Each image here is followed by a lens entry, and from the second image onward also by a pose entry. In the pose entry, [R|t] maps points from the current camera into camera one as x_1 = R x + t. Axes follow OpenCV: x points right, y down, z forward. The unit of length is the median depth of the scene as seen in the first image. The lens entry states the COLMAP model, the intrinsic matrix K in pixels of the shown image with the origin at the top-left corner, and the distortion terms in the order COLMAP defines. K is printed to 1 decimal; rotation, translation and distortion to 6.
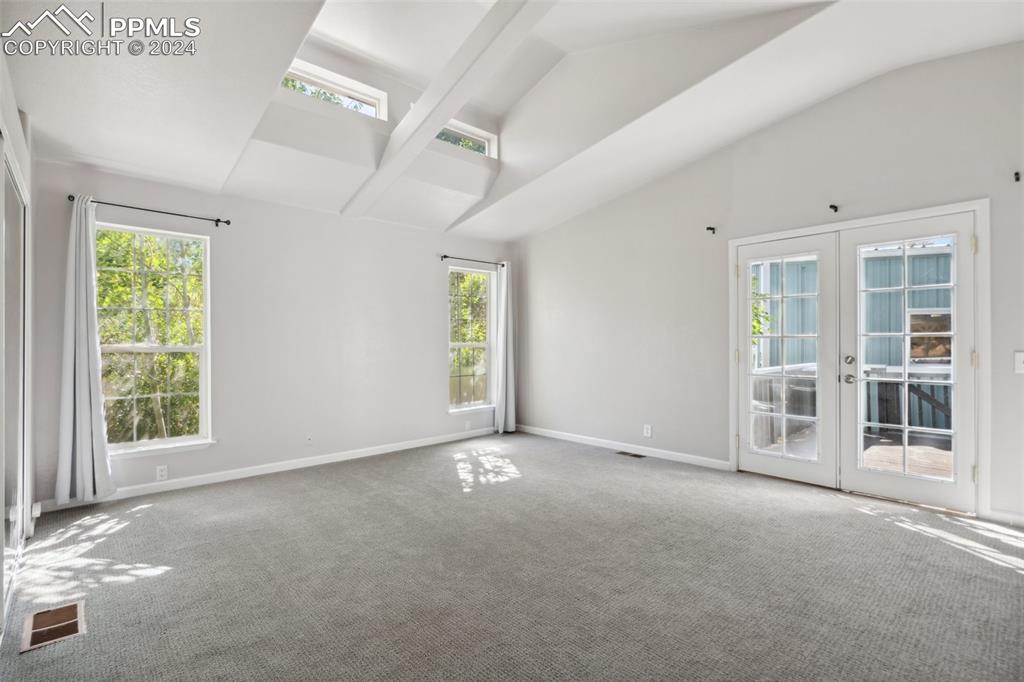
lens RADIAL K [[472.3, 0, 507.1], [0, 472.3, 341.0], [0, 0, 1]] dist [-0.002630, 0.001322]
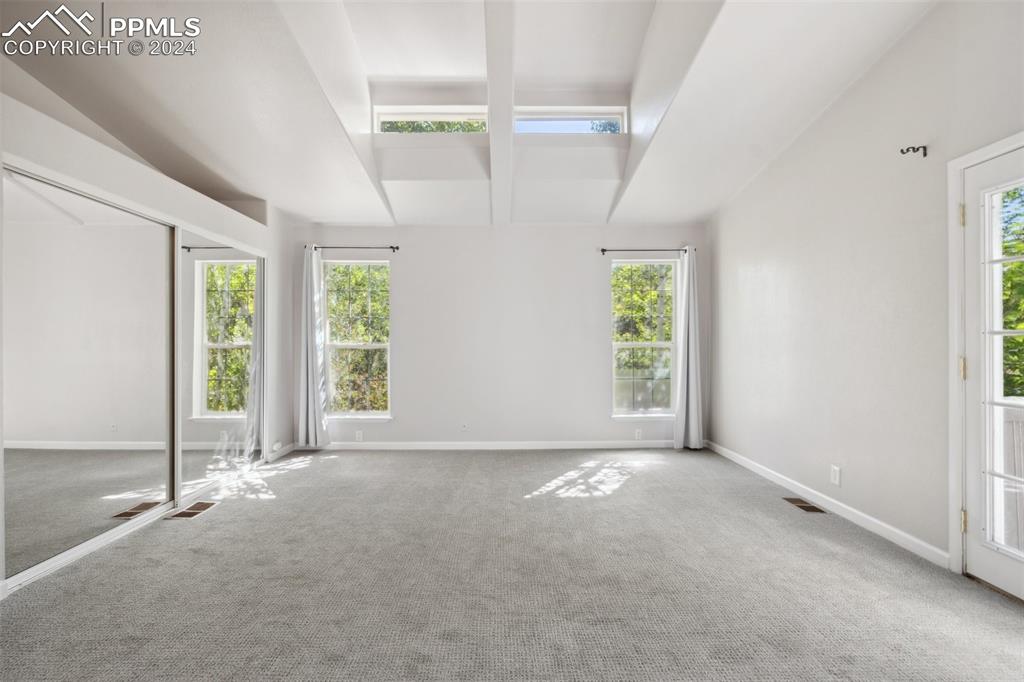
lens RADIAL K [[472.3, 0, 507.1], [0, 472.3, 341.0], [0, 0, 1]] dist [-0.002630, 0.001322]
pose [[0.746235, -0.000240, -0.665682, 0.467763], [0.002470, 0.999994, 0.002409, -0.002114], [0.665678, -0.003442, 0.746231, 0.230394]]
